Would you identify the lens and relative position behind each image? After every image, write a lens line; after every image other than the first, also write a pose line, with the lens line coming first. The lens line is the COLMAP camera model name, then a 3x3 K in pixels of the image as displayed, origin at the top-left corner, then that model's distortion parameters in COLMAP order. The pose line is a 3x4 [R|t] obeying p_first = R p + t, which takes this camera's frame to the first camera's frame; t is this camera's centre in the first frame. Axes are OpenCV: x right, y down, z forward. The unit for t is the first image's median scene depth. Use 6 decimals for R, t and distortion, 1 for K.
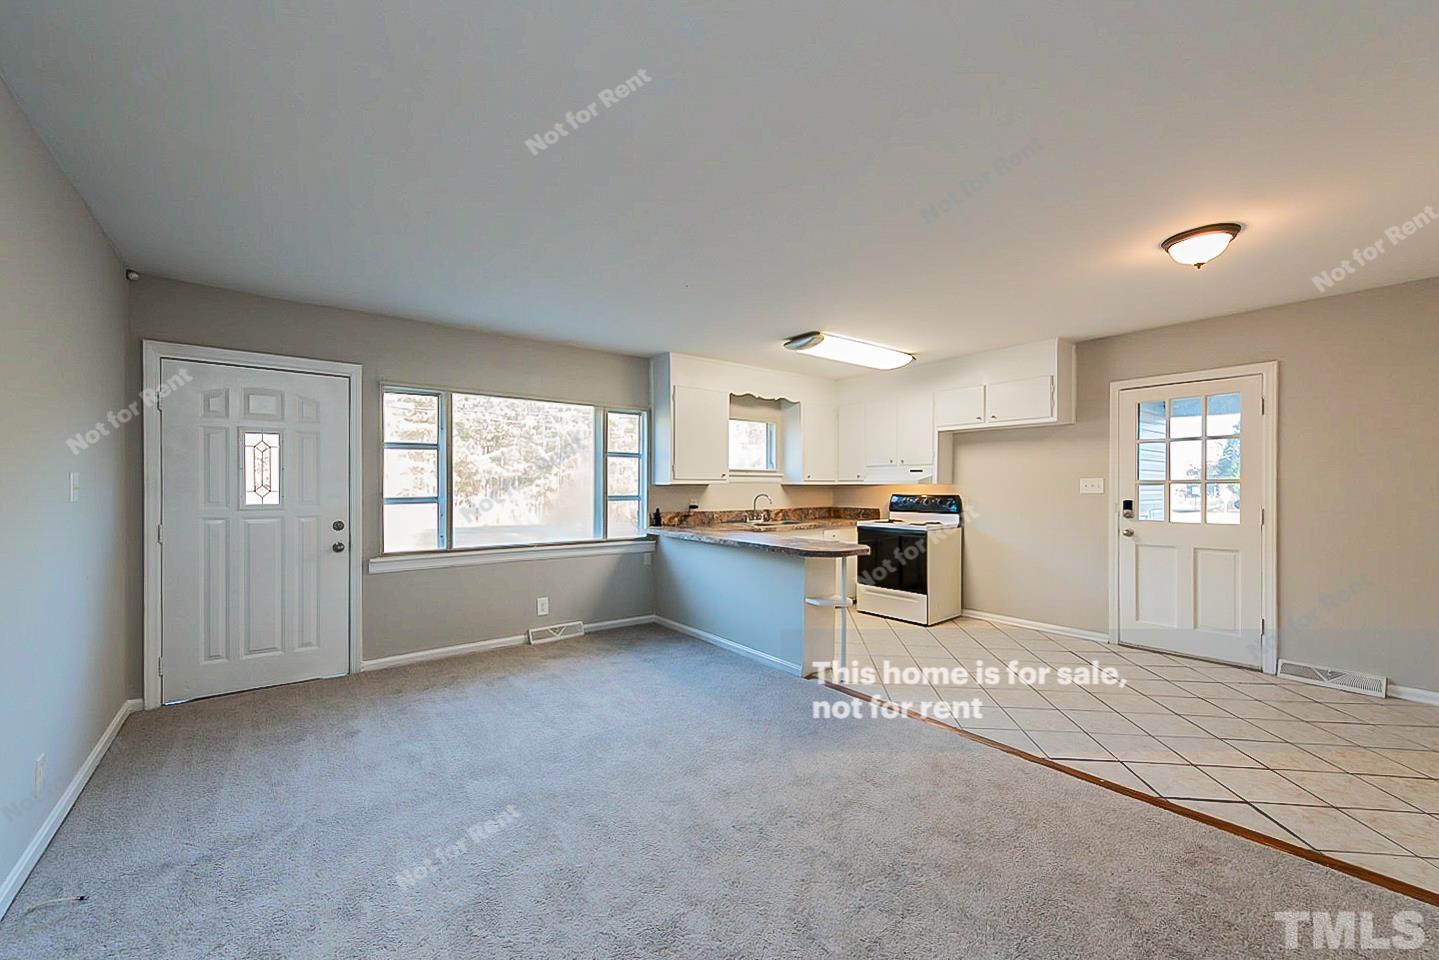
lens RADIAL K [[567.3, 0, 716.8], [0, 567.3, 487.6], [0, 0, 1]] dist [0.011096, -0.000321]
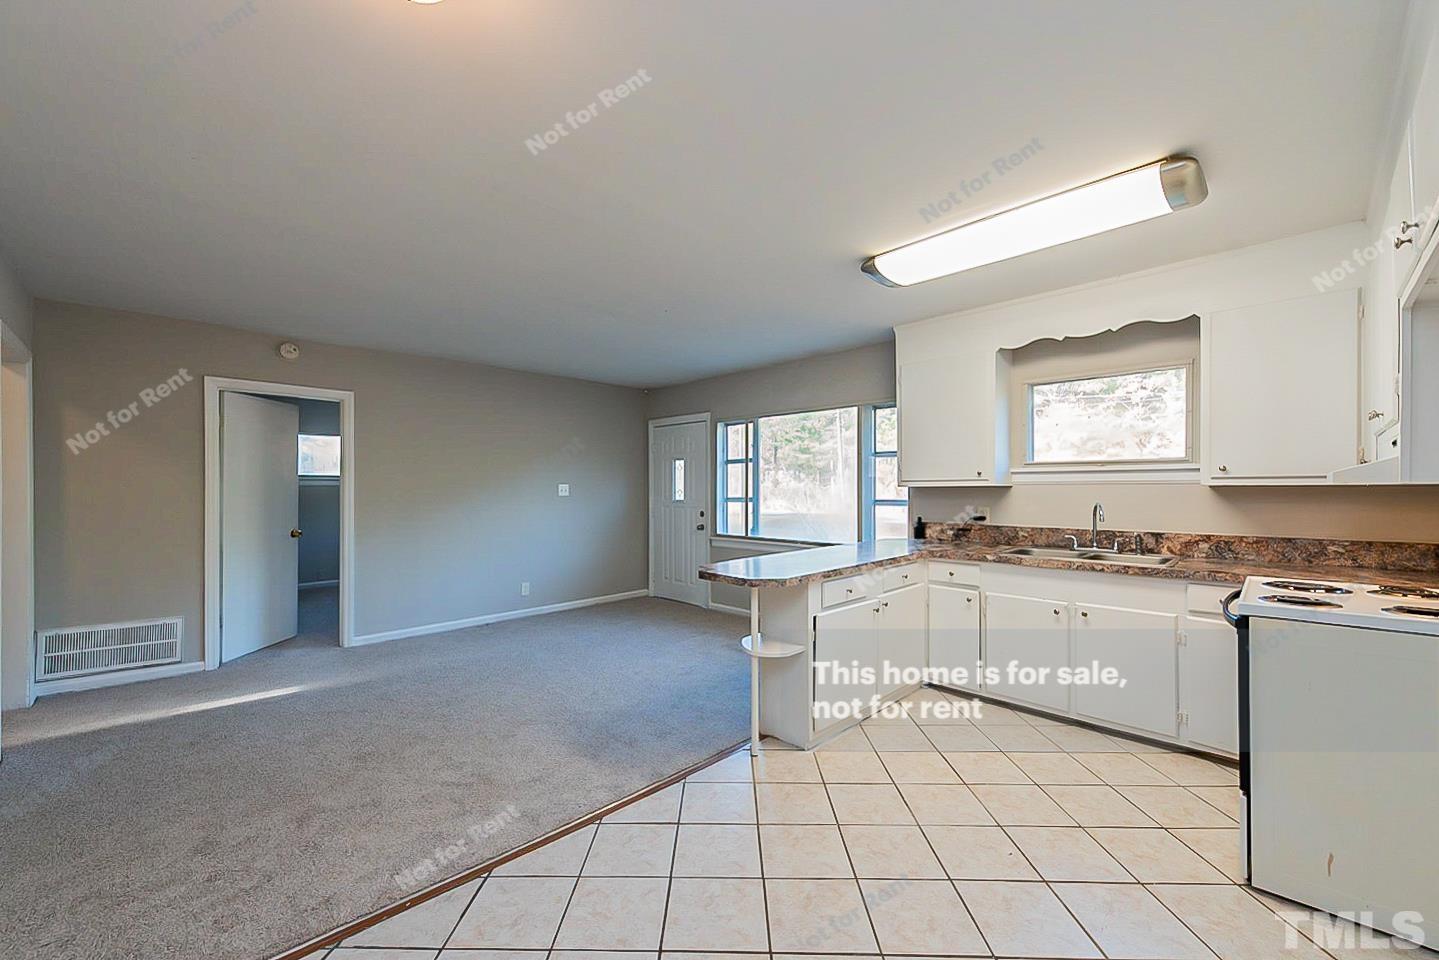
lens RADIAL K [[567.3, 0, 713.5], [0, 567.3, 490.7], [0, 0, 1]] dist [0.011096, -0.000321]
pose [[0.109249, 0.003629, -0.994008, 0.767705], [0.000373, 0.999993, 0.003691, -0.004289], [0.994014, -0.000774, 0.109247, 0.701862]]
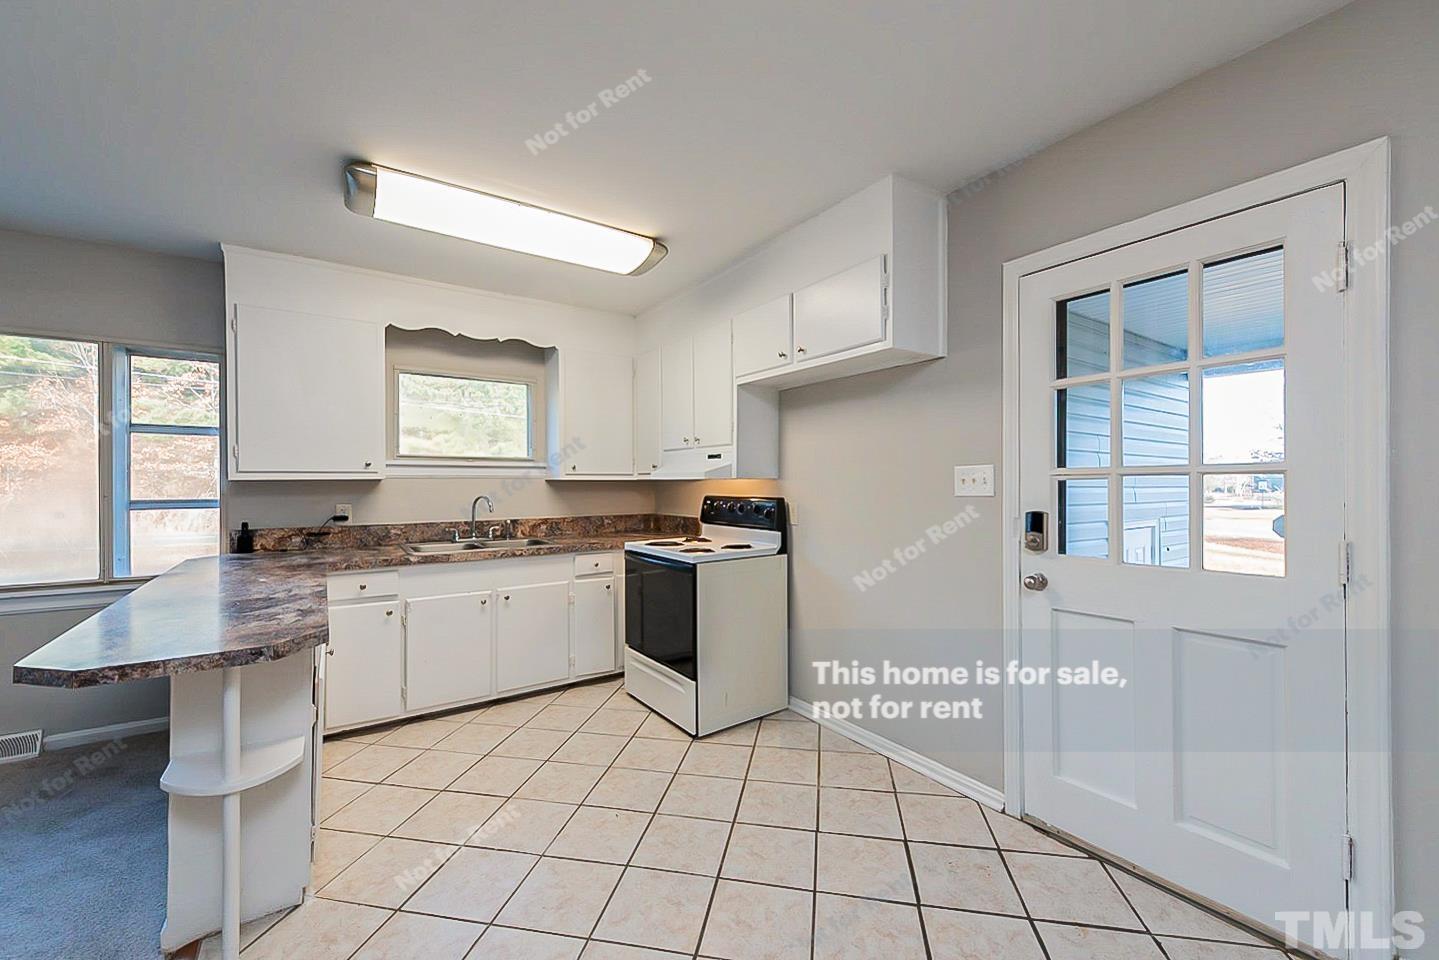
lens RADIAL K [[567.3, 0, 723.7], [0, 567.3, 484.7], [0, 0, 1]] dist [0.011096, -0.000321]
pose [[0.998232, -0.003018, -0.059366, 0.479323], [0.003110, 0.999994, 0.001458, -0.001071], [0.059362, -0.001640, 0.998235, 0.507431]]
